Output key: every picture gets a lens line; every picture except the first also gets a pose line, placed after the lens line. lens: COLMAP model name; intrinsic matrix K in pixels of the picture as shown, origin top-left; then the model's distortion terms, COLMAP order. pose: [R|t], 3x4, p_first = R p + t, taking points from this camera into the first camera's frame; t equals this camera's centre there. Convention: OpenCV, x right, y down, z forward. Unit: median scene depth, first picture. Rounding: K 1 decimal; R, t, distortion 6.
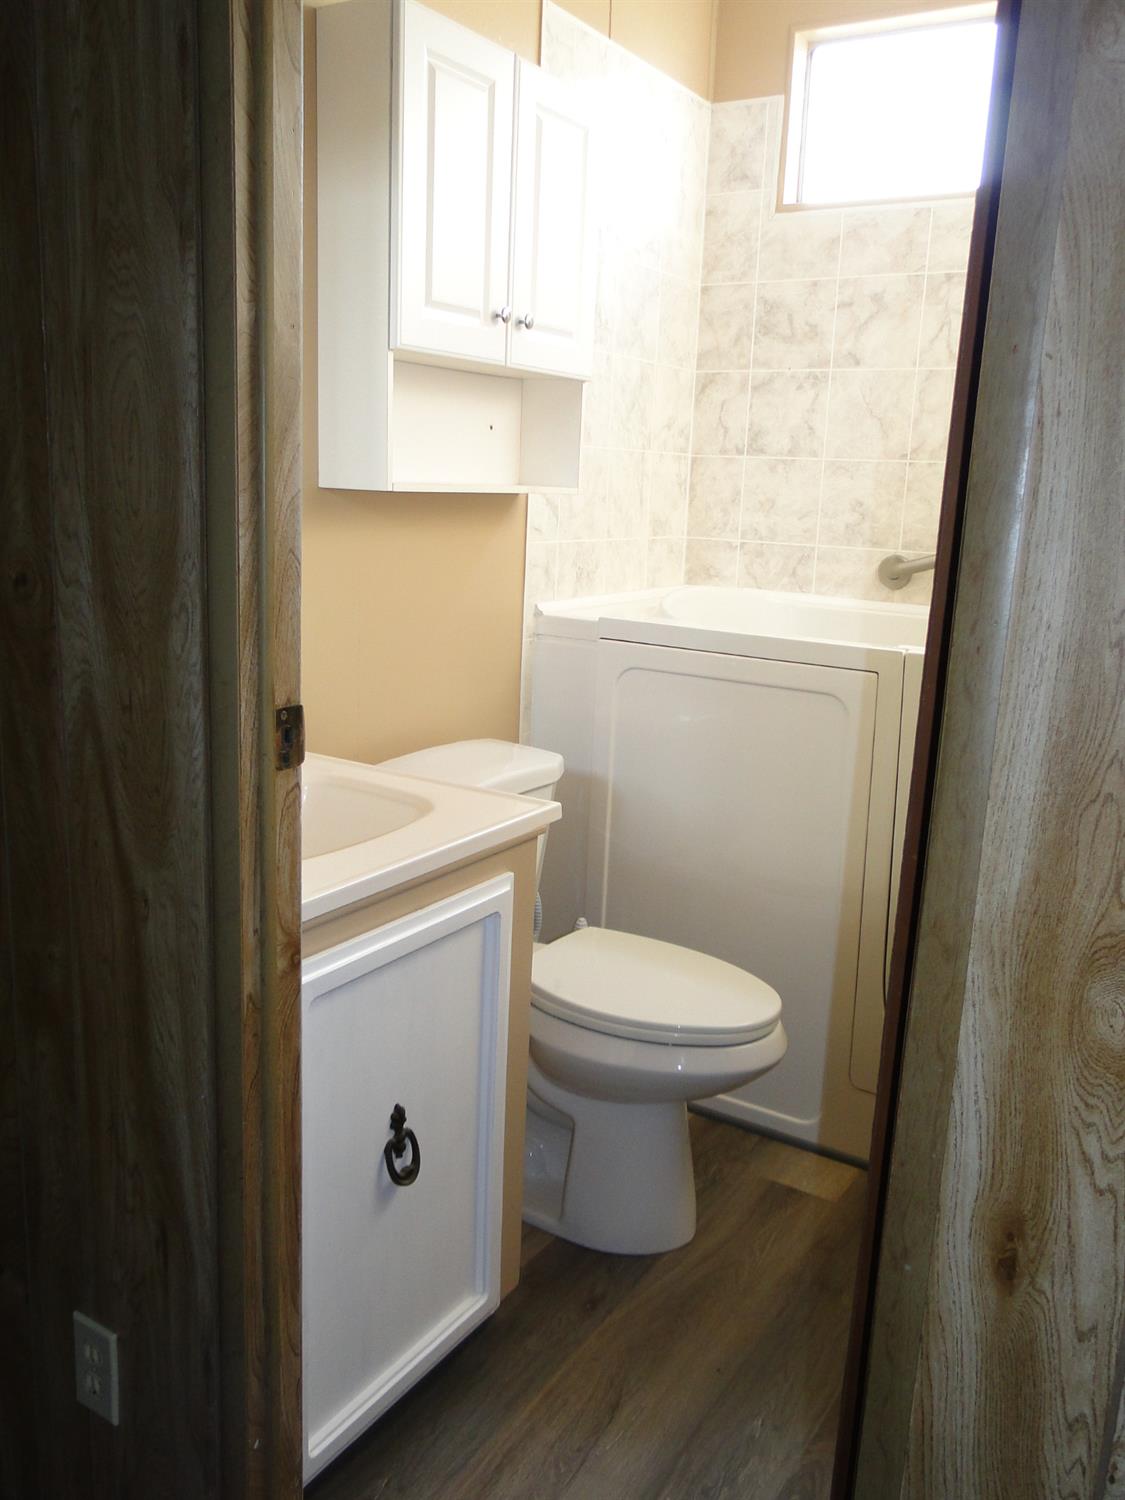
lens RADIAL K [[1239.0, 0, 566.1], [0, 1239.0, 745.2], [0, 0, 1]] dist [0.012405, -0.014367]
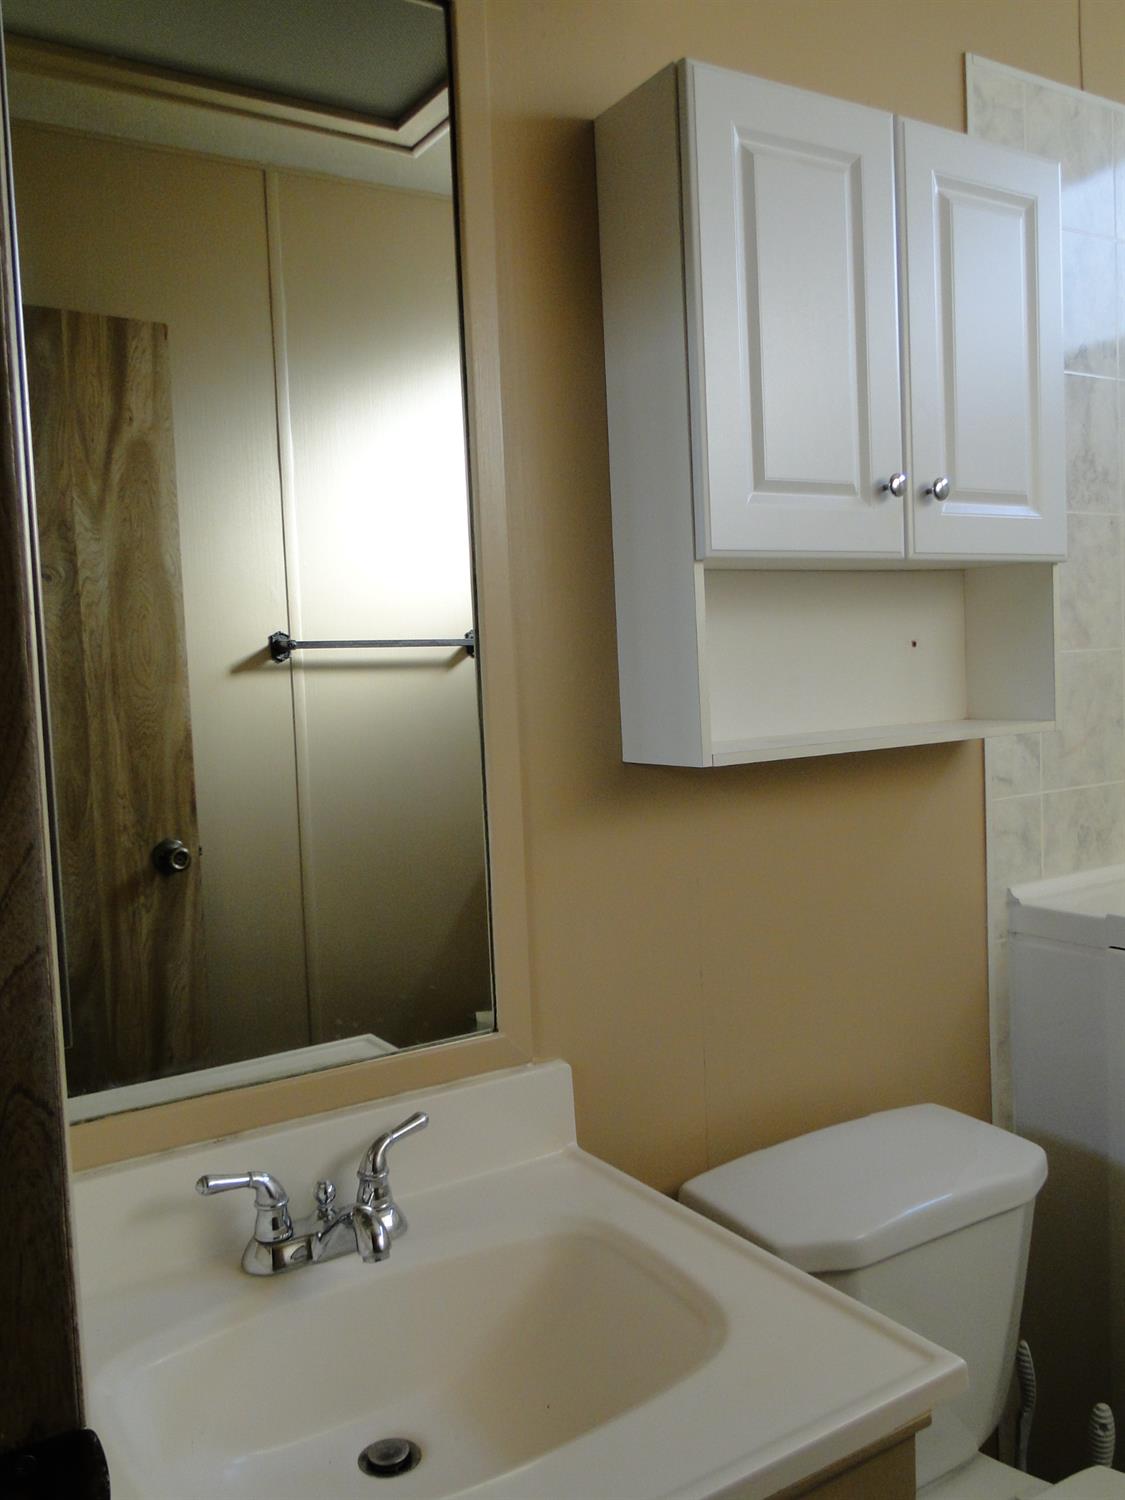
lens RADIAL K [[1239.0, 0, 561.7], [0, 1239.0, 755.7], [0, 0, 1]] dist [0.012405, -0.014367]
pose [[0.896987, -0.054271, -0.438713, 0.063451], [-0.009892, 0.989722, -0.142660, -0.094949], [0.441946, 0.132304, 0.887231, 0.310620]]
